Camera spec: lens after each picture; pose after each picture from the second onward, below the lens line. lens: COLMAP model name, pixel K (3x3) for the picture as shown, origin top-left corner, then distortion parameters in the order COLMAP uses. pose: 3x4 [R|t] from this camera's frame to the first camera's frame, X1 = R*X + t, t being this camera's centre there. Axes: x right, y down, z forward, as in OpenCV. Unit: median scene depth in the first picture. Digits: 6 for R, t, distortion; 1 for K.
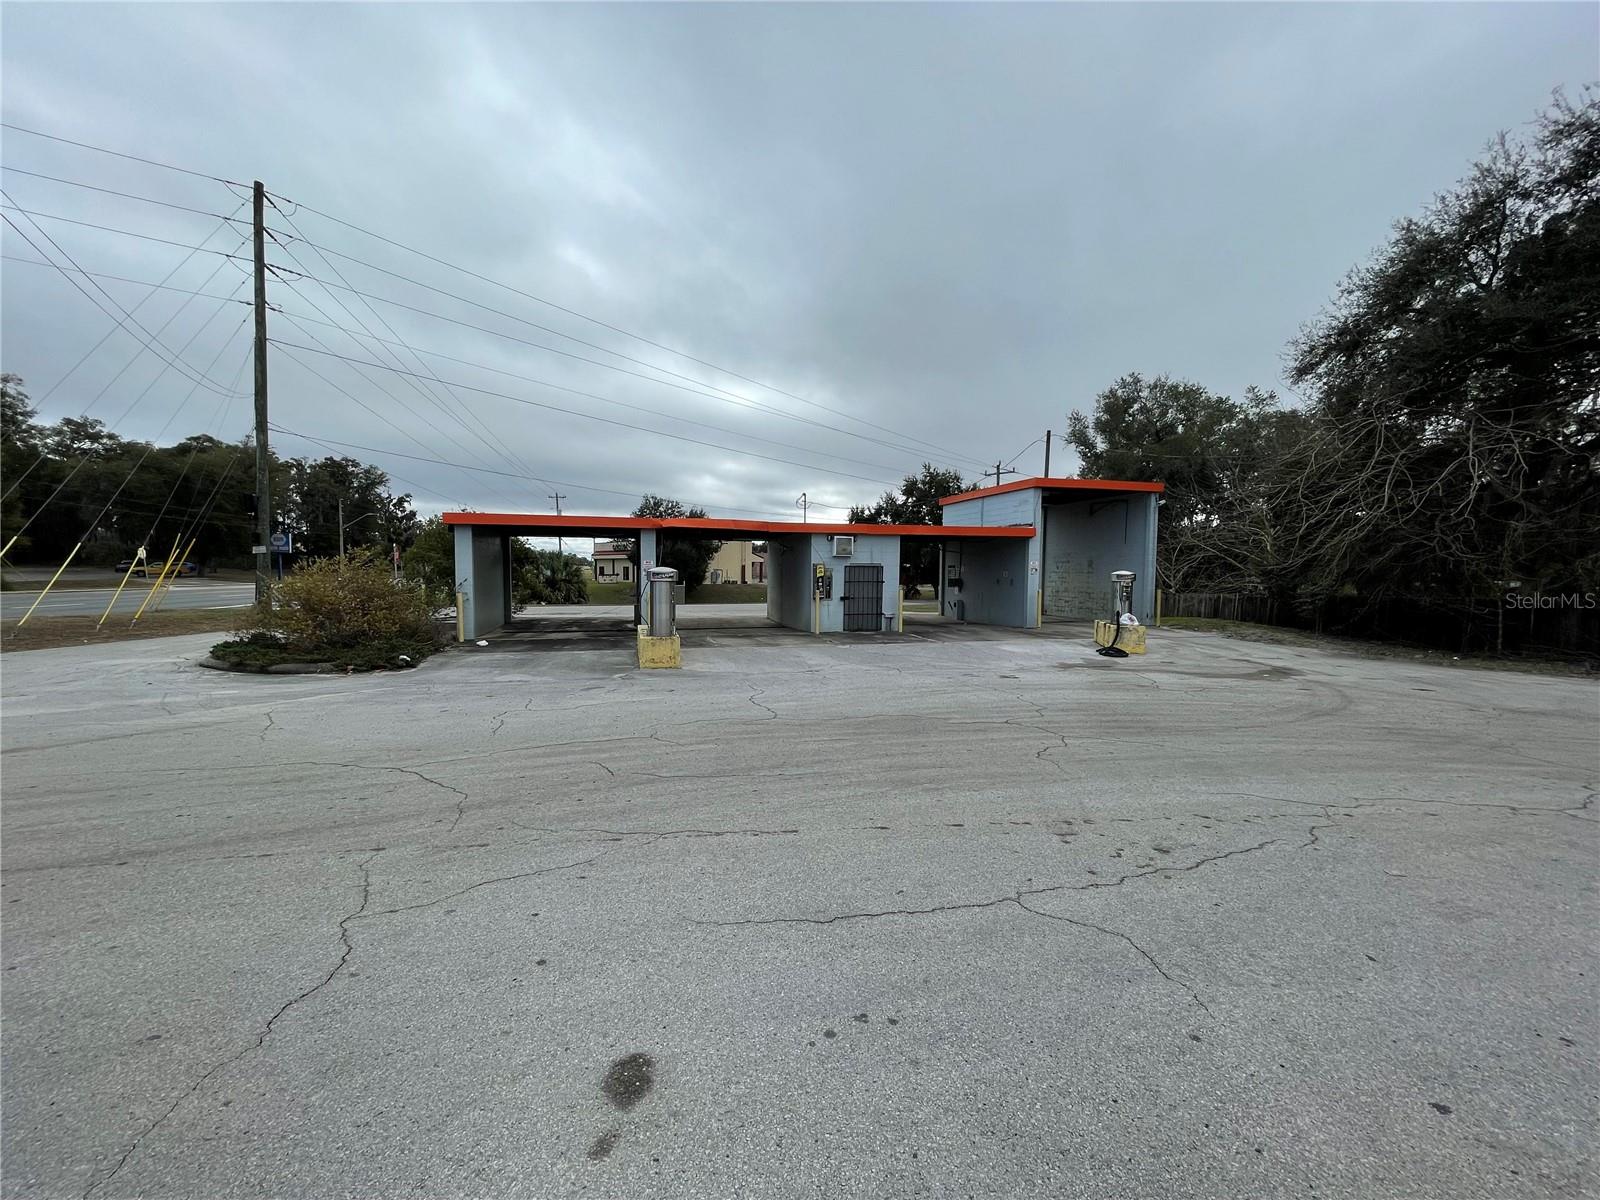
lens RADIAL K [[642.9, 0, 793.1], [0, 642.9, 605.7], [0, 0, 1]] dist [-0.000851, -0.000393]
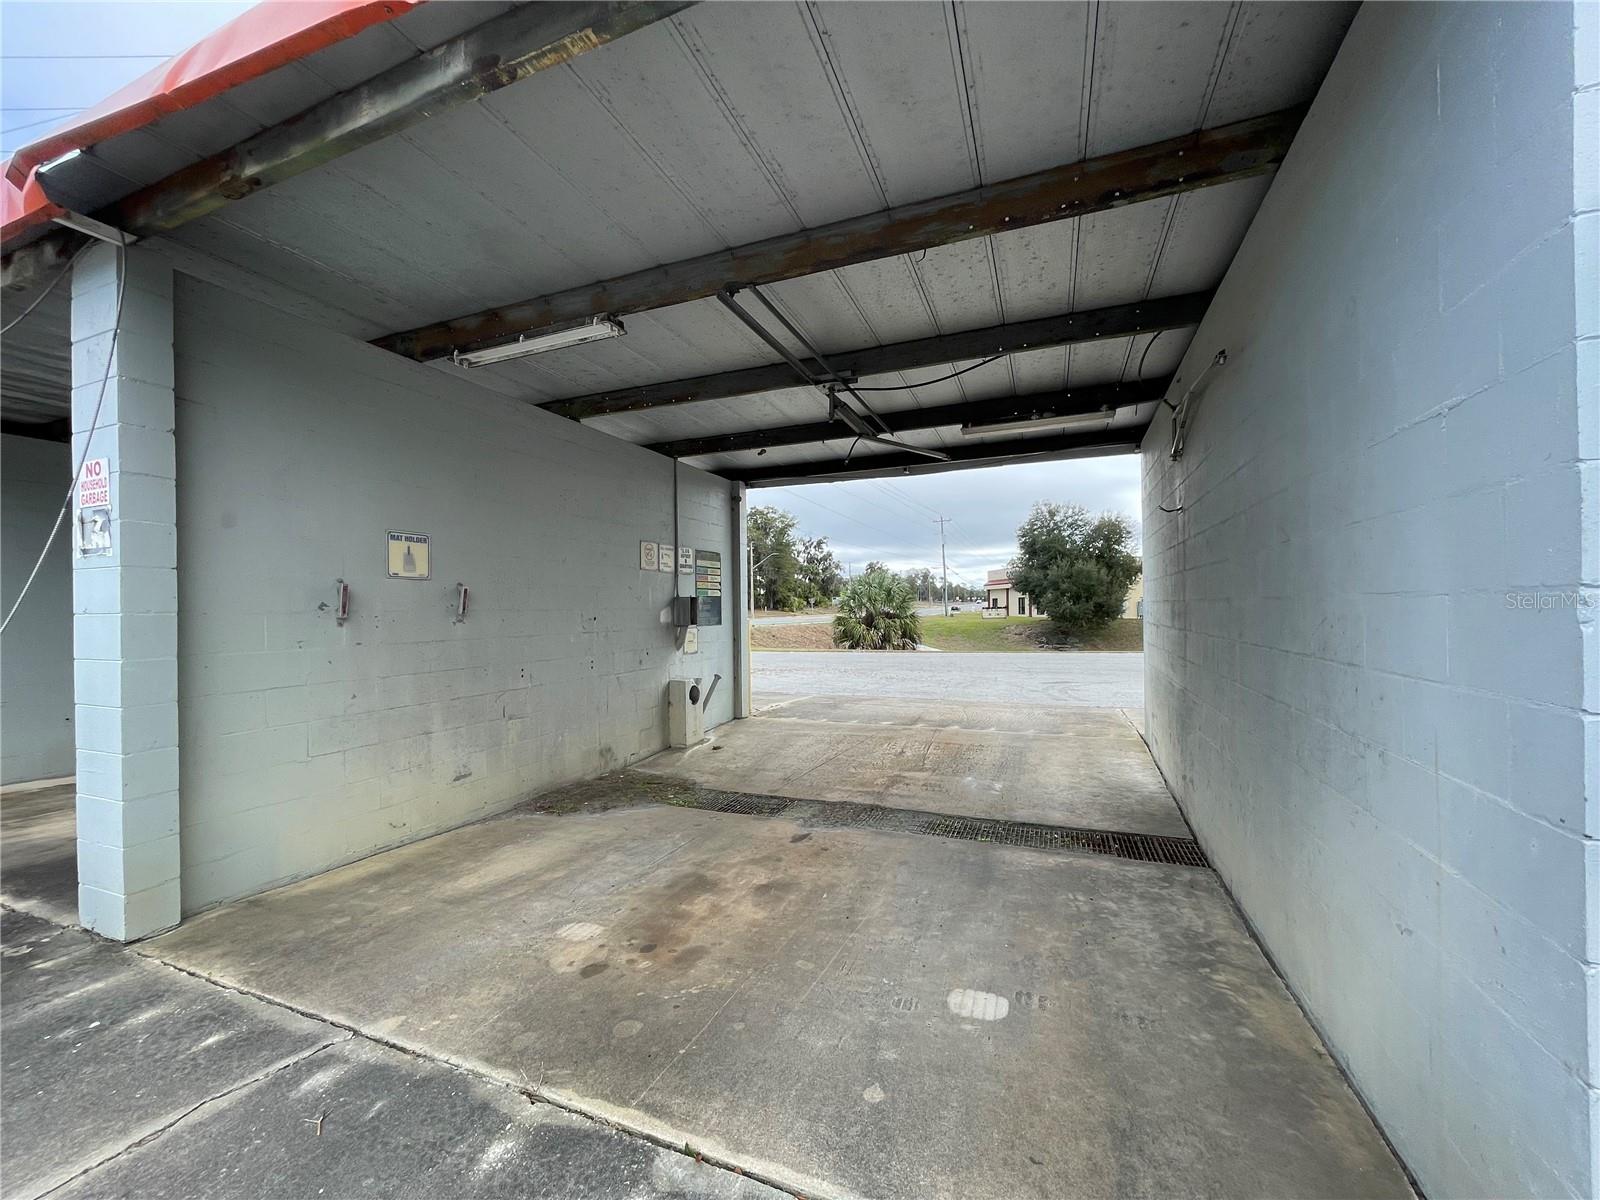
lens RADIAL K [[642.9, 0, 797.4], [0, 642.9, 608.4], [0, 0, 1]] dist [-0.000851, -0.000393]
pose [[0.798622, -0.017969, -0.601565, 0.006575], [-0.013018, 0.998805, -0.047117, -0.022724], [0.601693, 0.045459, 0.797433, 0.784222]]
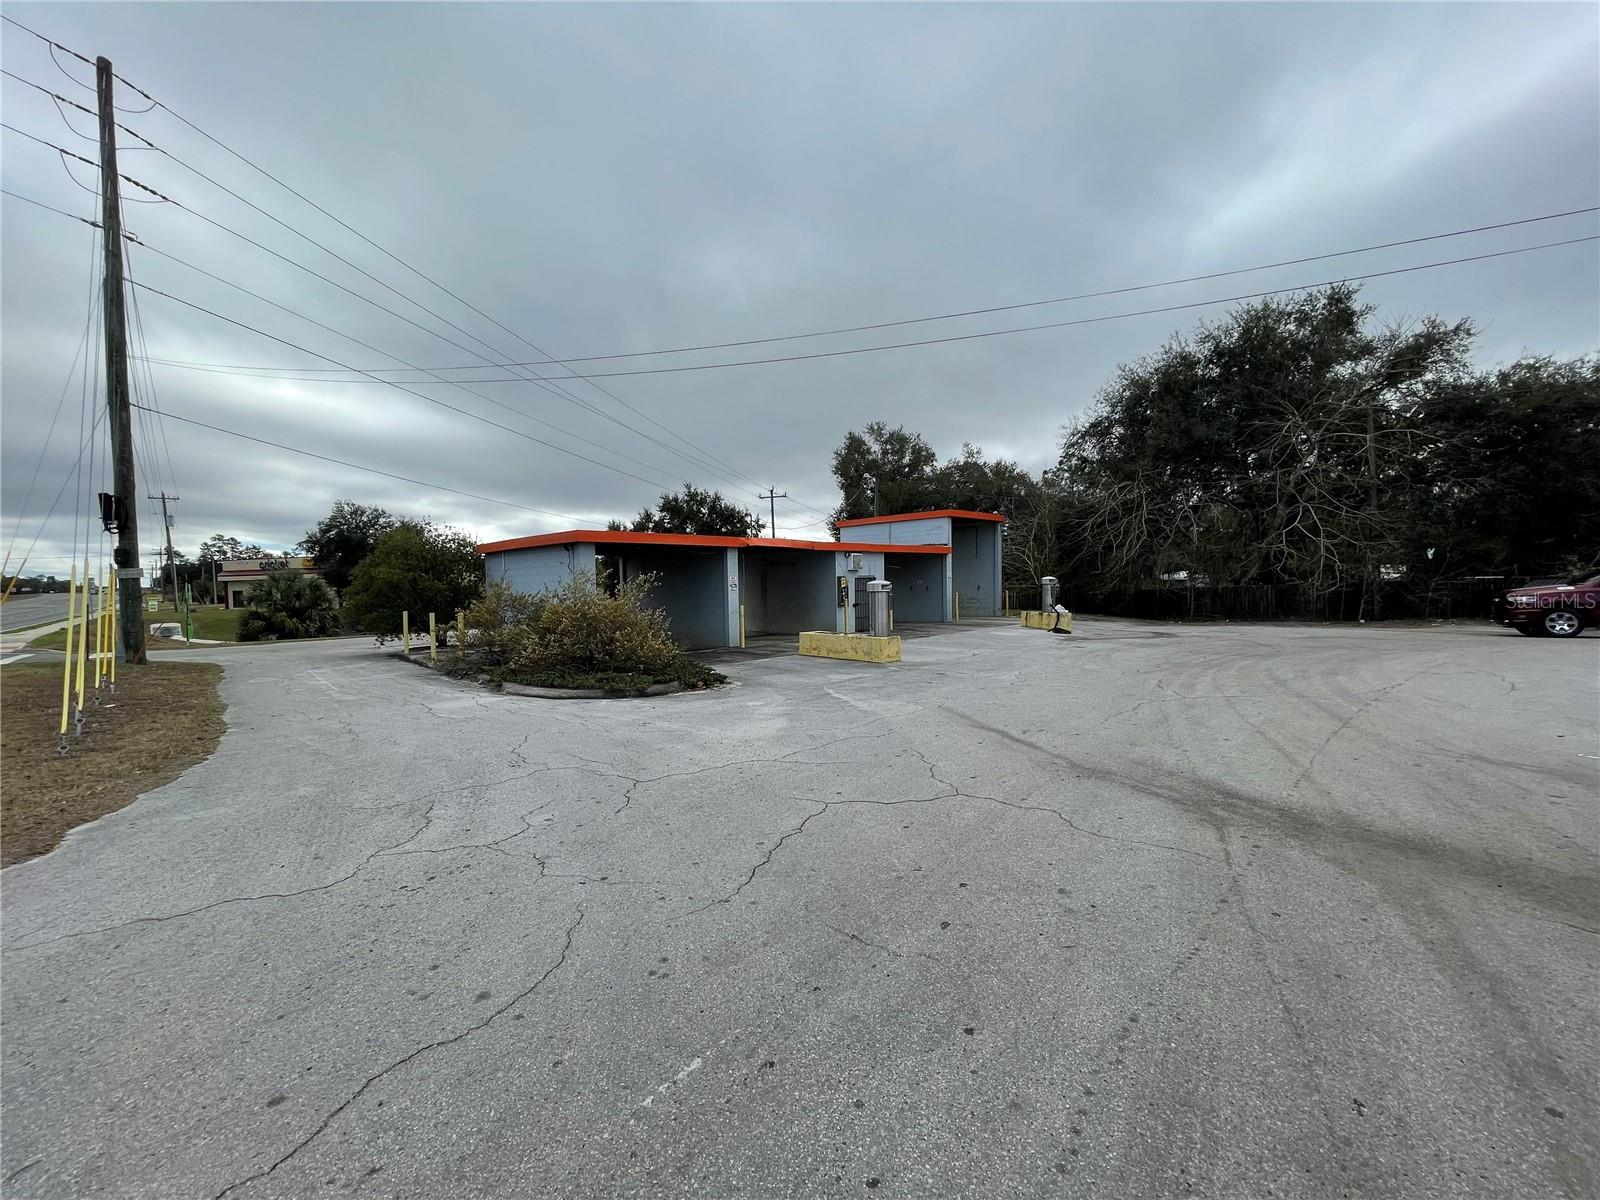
lens RADIAL K [[642.9, 0, 796.4], [0, 642.9, 604.8], [0, 0, 1]] dist [-0.000851, -0.000393]
pose [[0.857041, -0.042900, 0.513460, -0.550713], [0.054925, 0.998456, -0.008257, -0.006682], [-0.512313, 0.035279, 0.858074, 0.018563]]
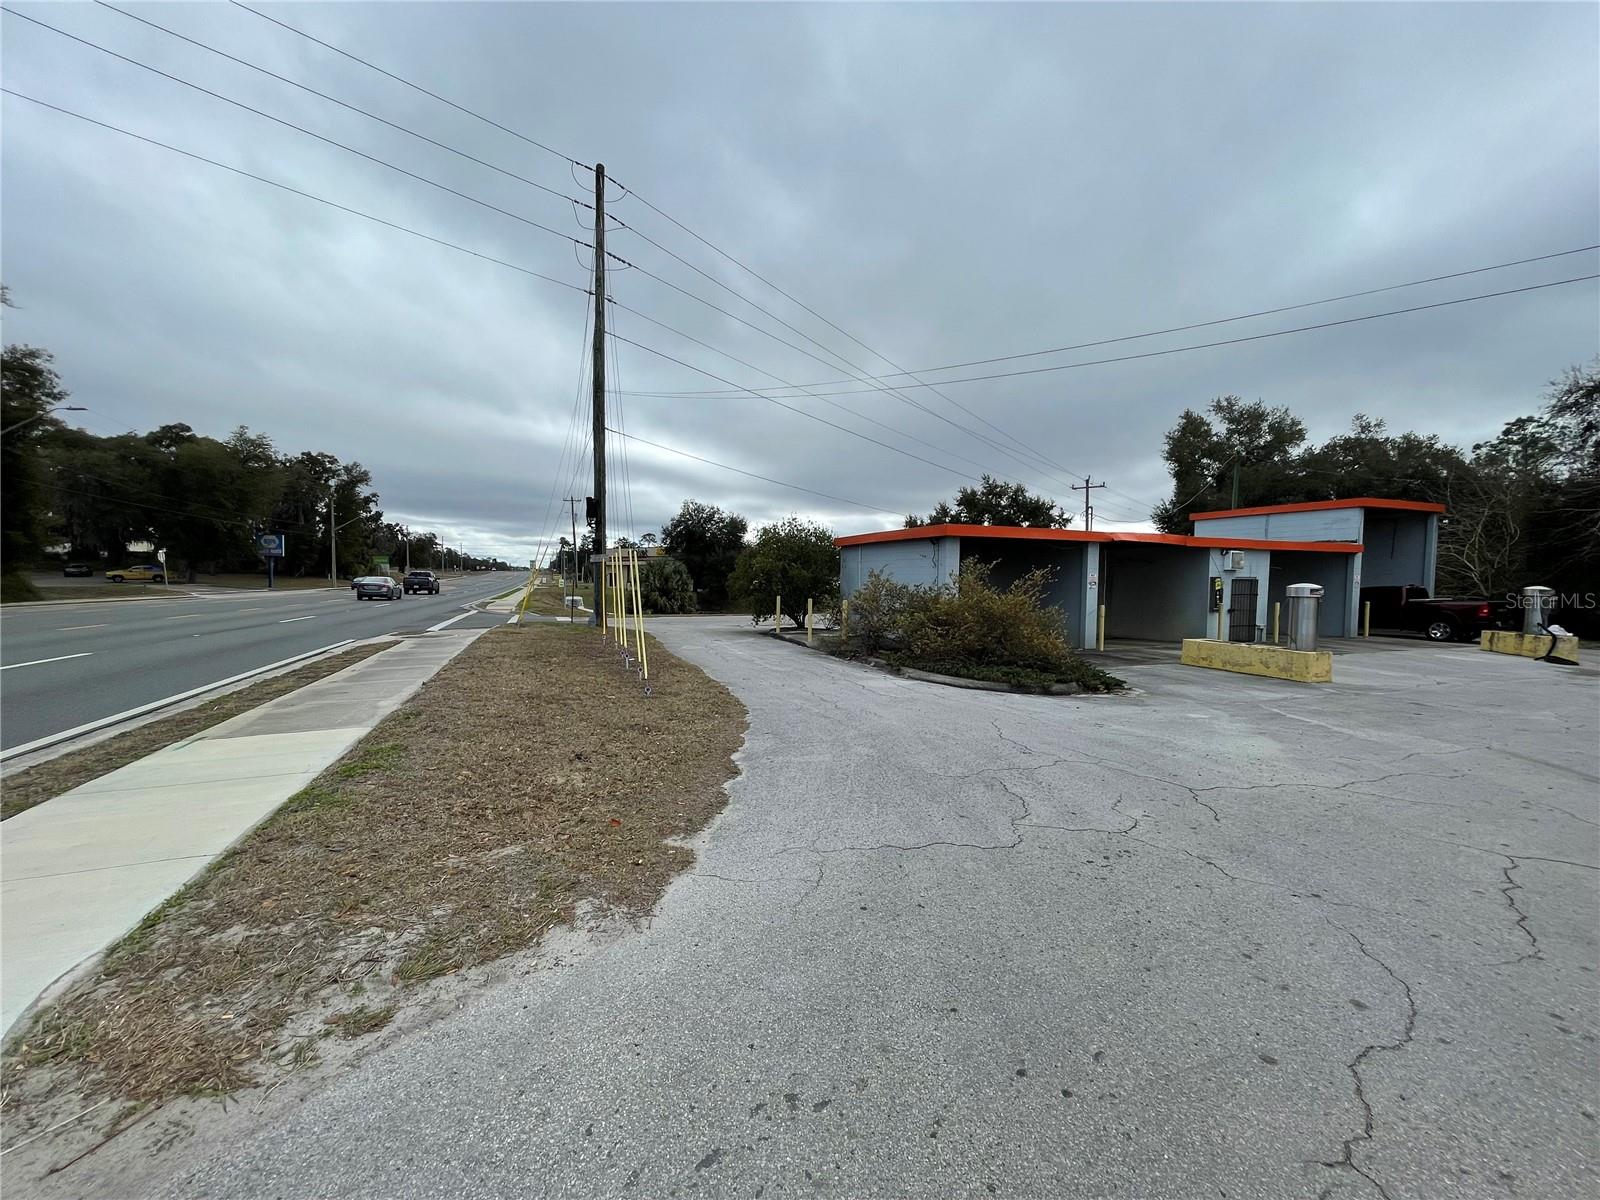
lens RADIAL K [[642.9, 0, 796.3], [0, 642.9, 604.7], [0, 0, 1]] dist [-0.000851, -0.000393]
pose [[0.992568, -0.000422, 0.121694, -0.645880], [0.001856, 0.999930, -0.011669, -0.009042], [-0.121680, 0.011808, 0.992499, 0.046140]]
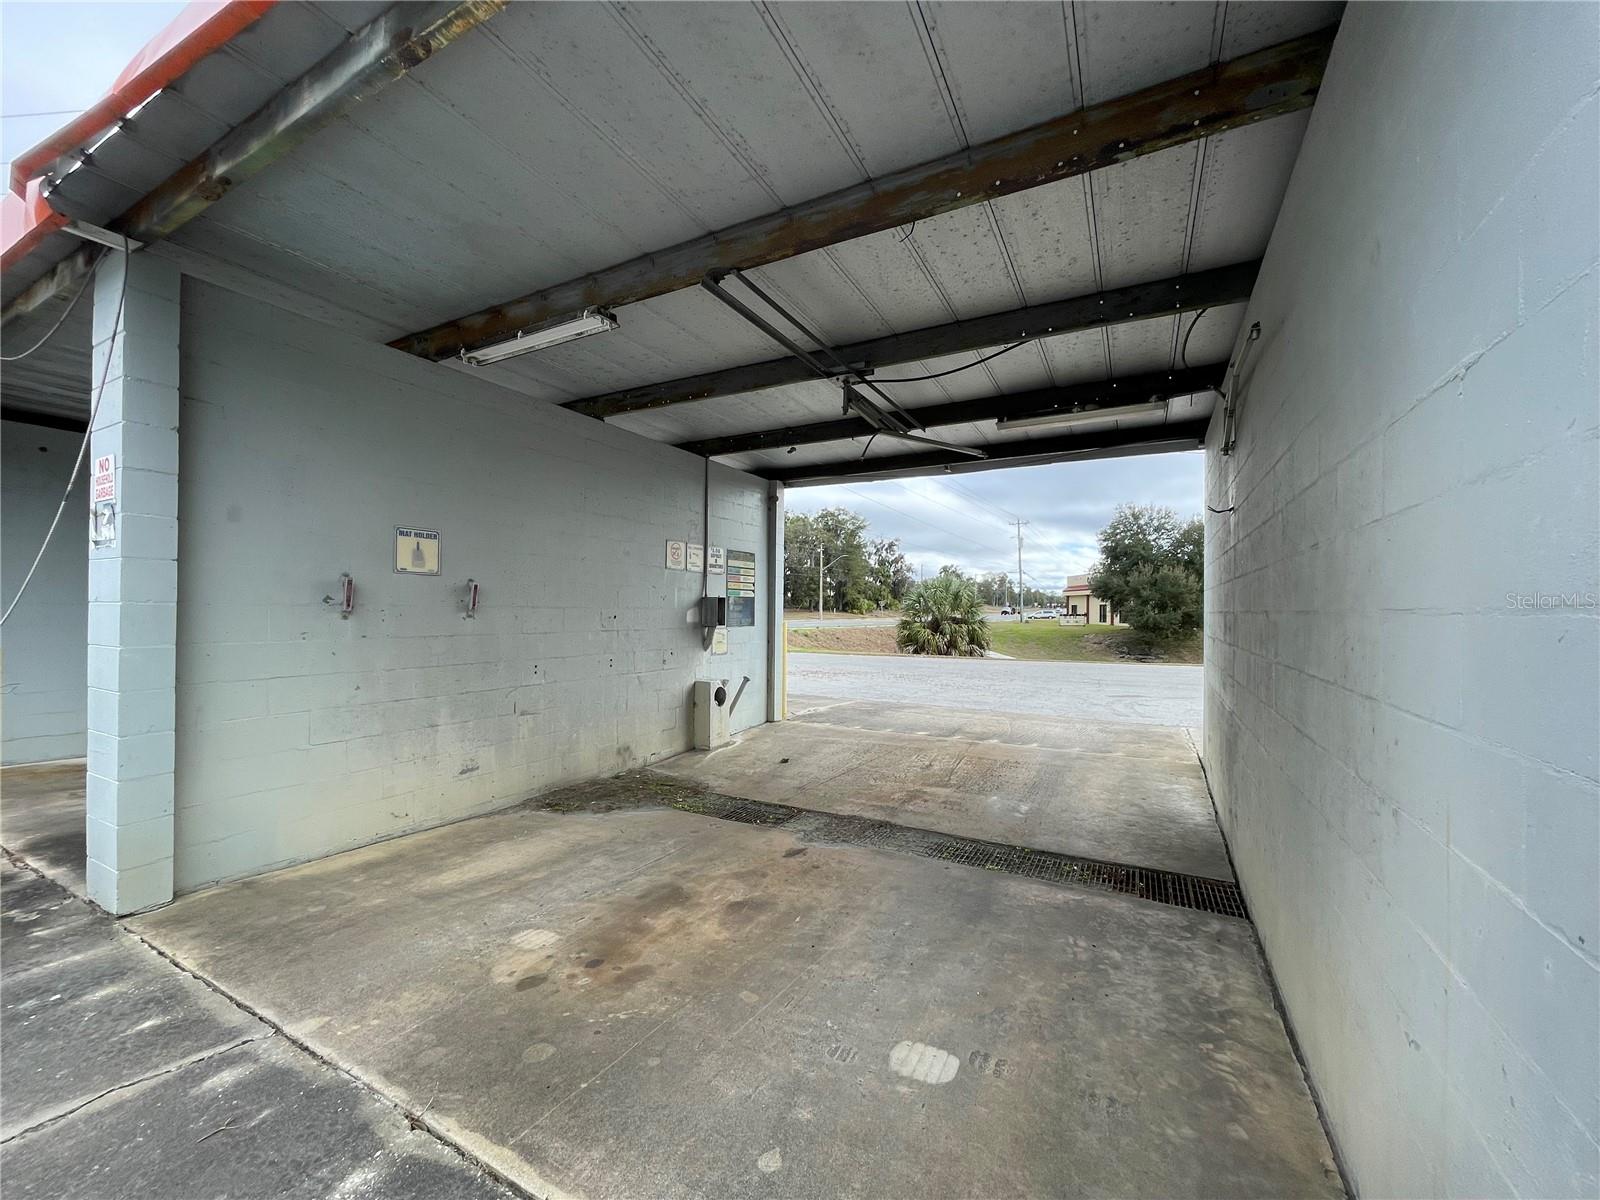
lens RADIAL K [[642.9, 0, 797.1], [0, 642.9, 608.0], [0, 0, 1]] dist [-0.000851, -0.000393]
pose [[0.726547, -0.003799, -0.687106, 0.016527], [-0.039909, 0.998063, -0.047718, -0.023990], [0.685957, 0.062091, 0.724988, 0.804225]]
